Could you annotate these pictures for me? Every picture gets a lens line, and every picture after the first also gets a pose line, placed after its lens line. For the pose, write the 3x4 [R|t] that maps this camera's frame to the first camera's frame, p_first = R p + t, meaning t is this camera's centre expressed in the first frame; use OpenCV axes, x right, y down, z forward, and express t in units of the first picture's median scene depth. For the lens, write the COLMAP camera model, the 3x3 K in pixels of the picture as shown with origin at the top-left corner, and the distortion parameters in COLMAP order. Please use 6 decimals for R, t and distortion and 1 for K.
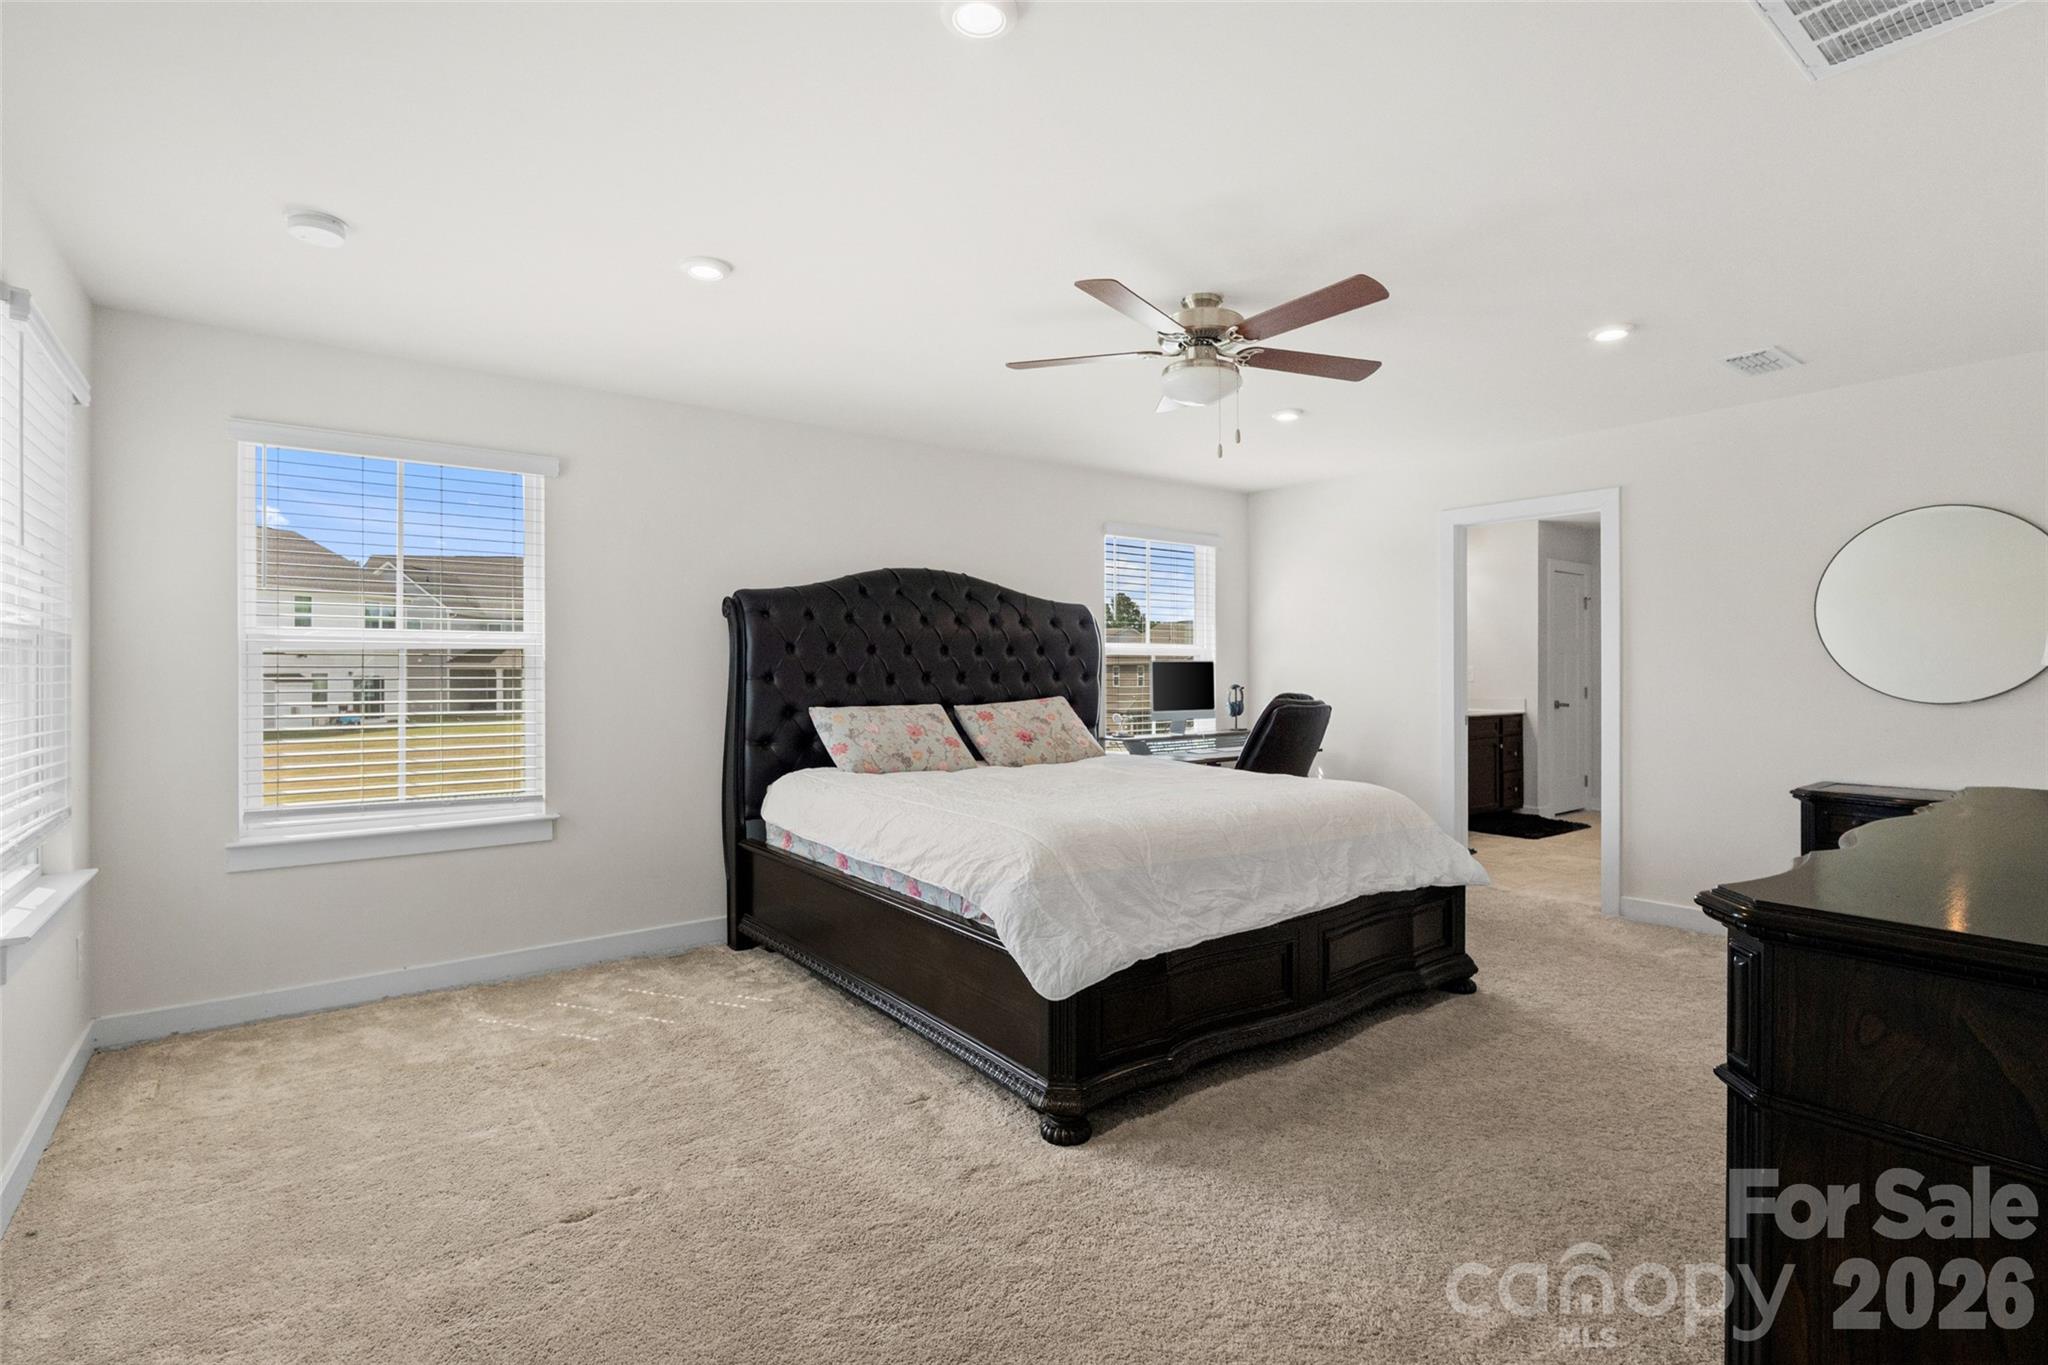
lens RADIAL K [[956.4, 0, 1020.1], [0, 956.4, 665.6], [0, 0, 1]] dist [-0.002097, -0.000192]
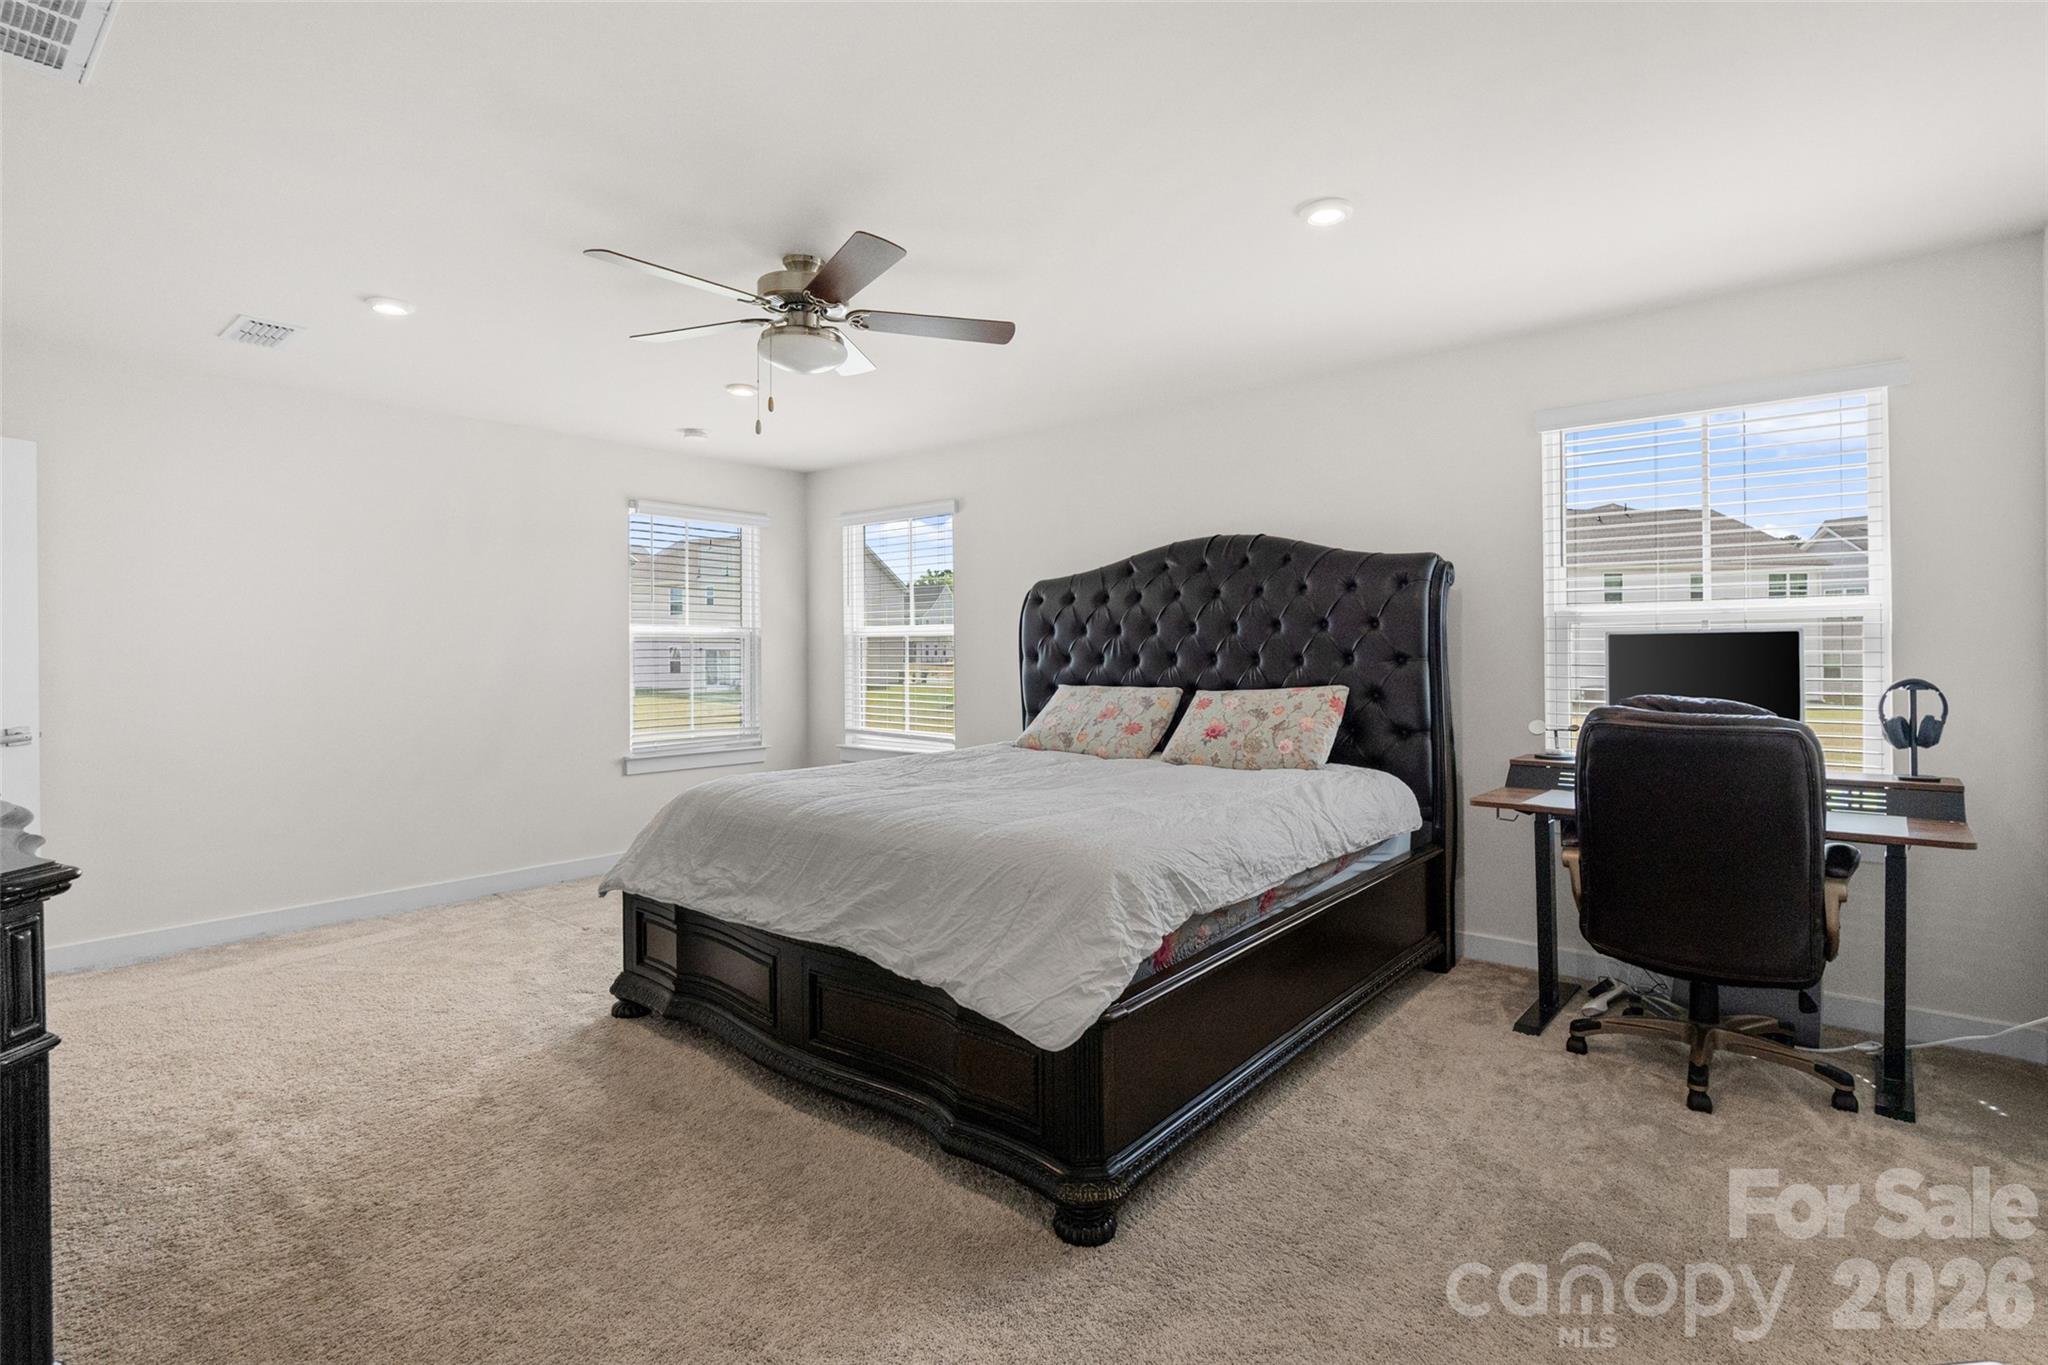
lens RADIAL K [[1002.9, 0, 1014.4], [0, 1002.9, 659.6], [0, 0, 1]] dist [0.171898, -0.000059]
pose [[0.220165, 0.008557, -0.975425, 0.824664], [0.011154, 0.999874, 0.011289, 0.001338], [0.975399, -0.013365, 0.220042, 0.658965]]
